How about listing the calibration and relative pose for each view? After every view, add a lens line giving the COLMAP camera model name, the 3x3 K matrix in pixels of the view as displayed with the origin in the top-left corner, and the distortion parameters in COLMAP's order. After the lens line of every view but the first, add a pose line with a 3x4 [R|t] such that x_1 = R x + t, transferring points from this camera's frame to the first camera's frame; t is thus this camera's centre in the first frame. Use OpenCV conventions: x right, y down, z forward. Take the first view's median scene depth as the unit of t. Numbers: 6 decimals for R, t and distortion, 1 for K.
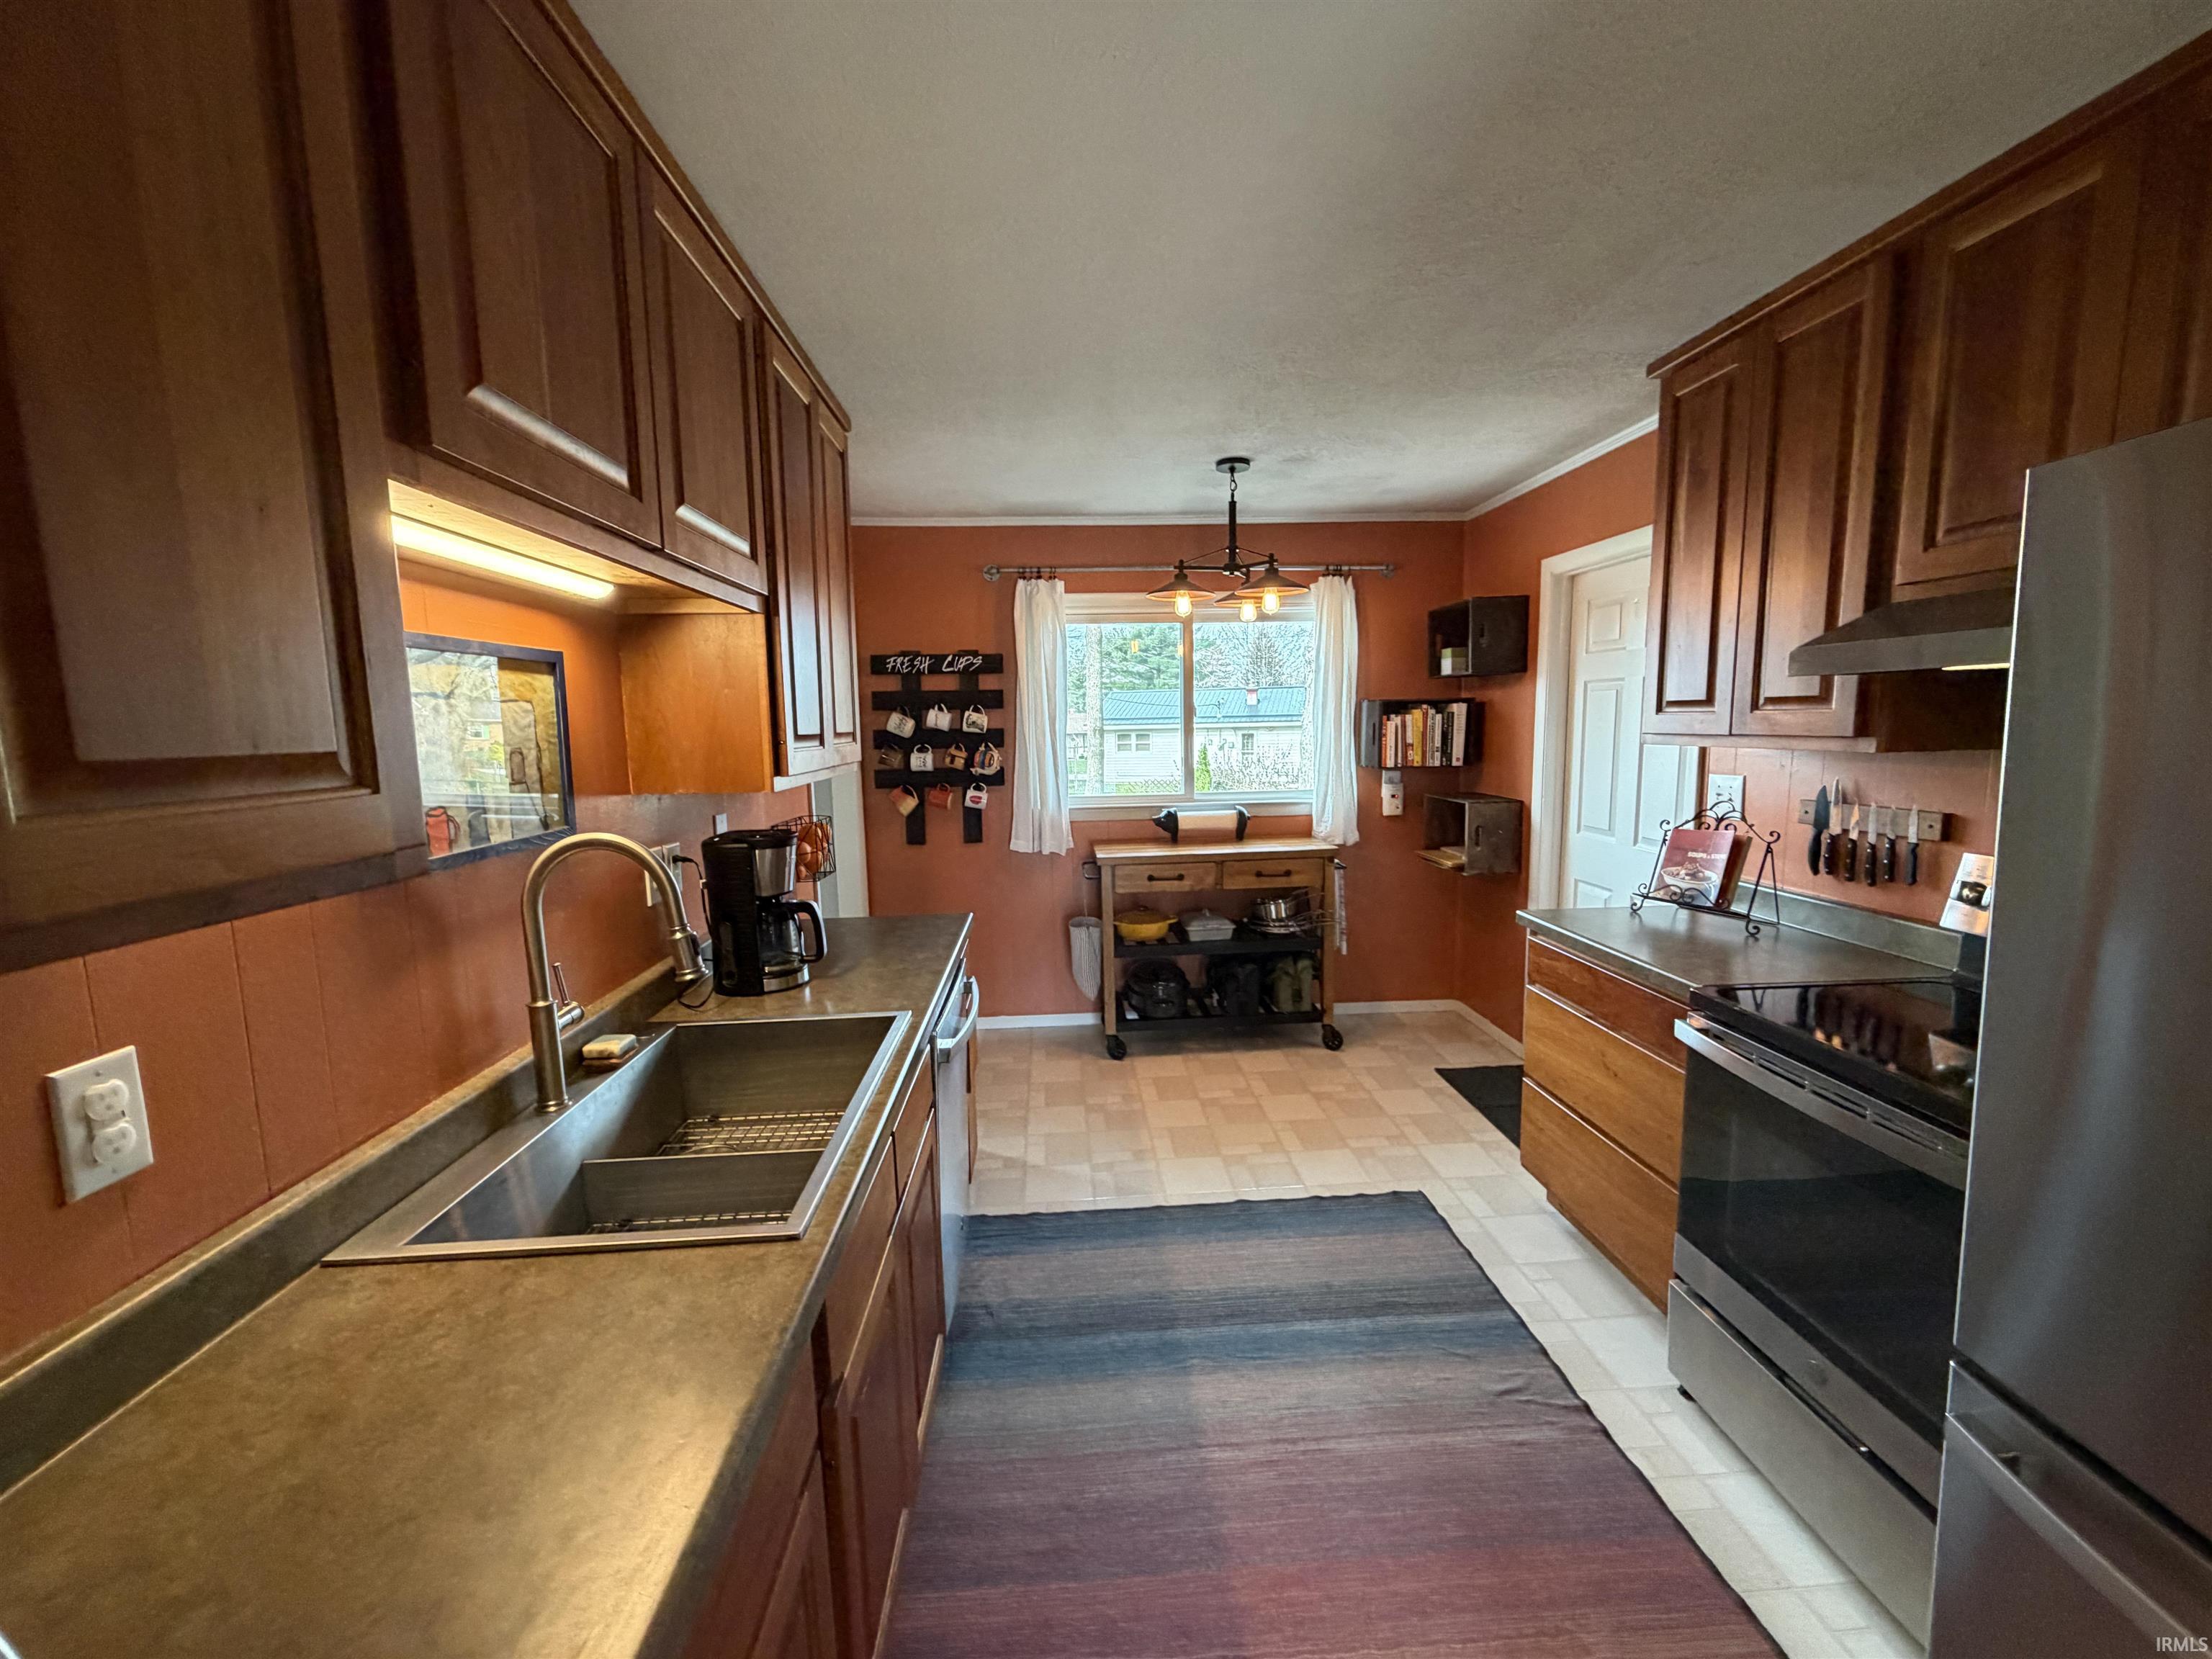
lens RADIAL K [[881.5, 0, 1105.6], [0, 881.5, 827.2], [0, 0, 1]] dist [-0.000482, -0.000009]
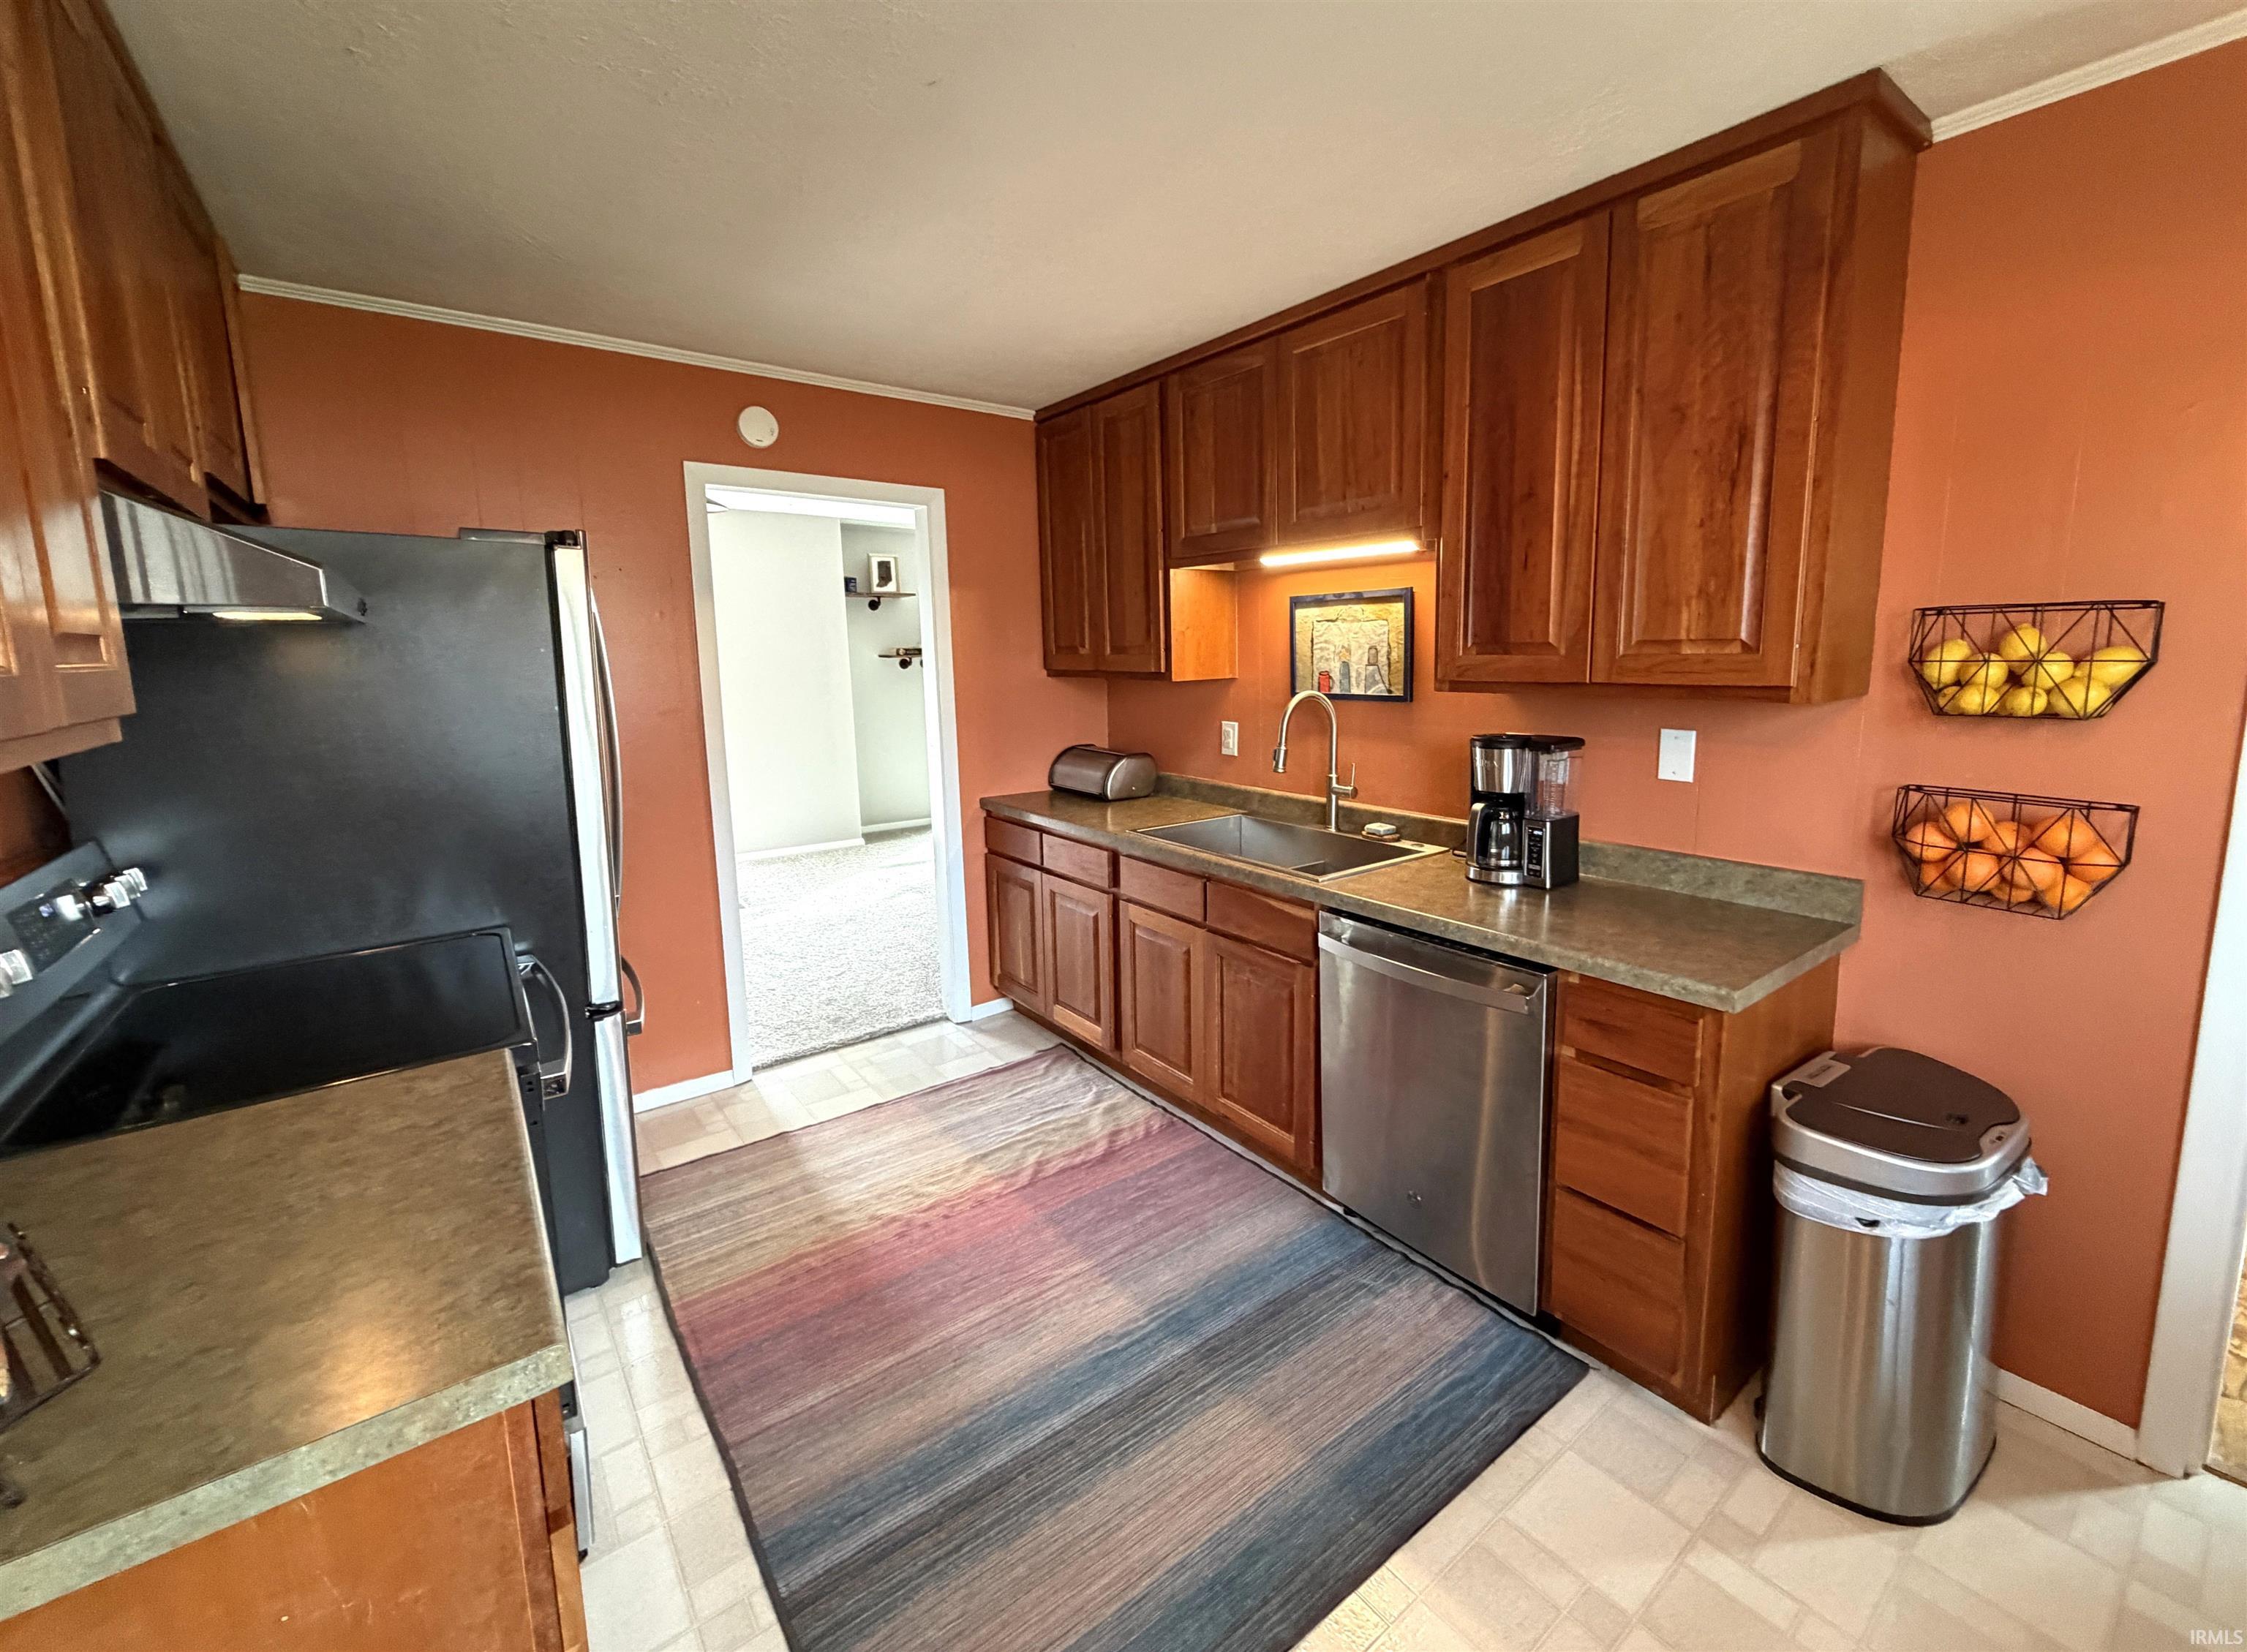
lens RADIAL K [[895.4, 0, 1119.3], [0, 895.4, 765.0], [0, 0, 1]] dist [-0.000482, -0.000009]
pose [[-0.840154, 0.106603, -0.531768, 0.555469], [-0.029510, 0.970054, 0.241089, -0.197415], [0.541545, 0.218245, -0.811849, 1.583146]]
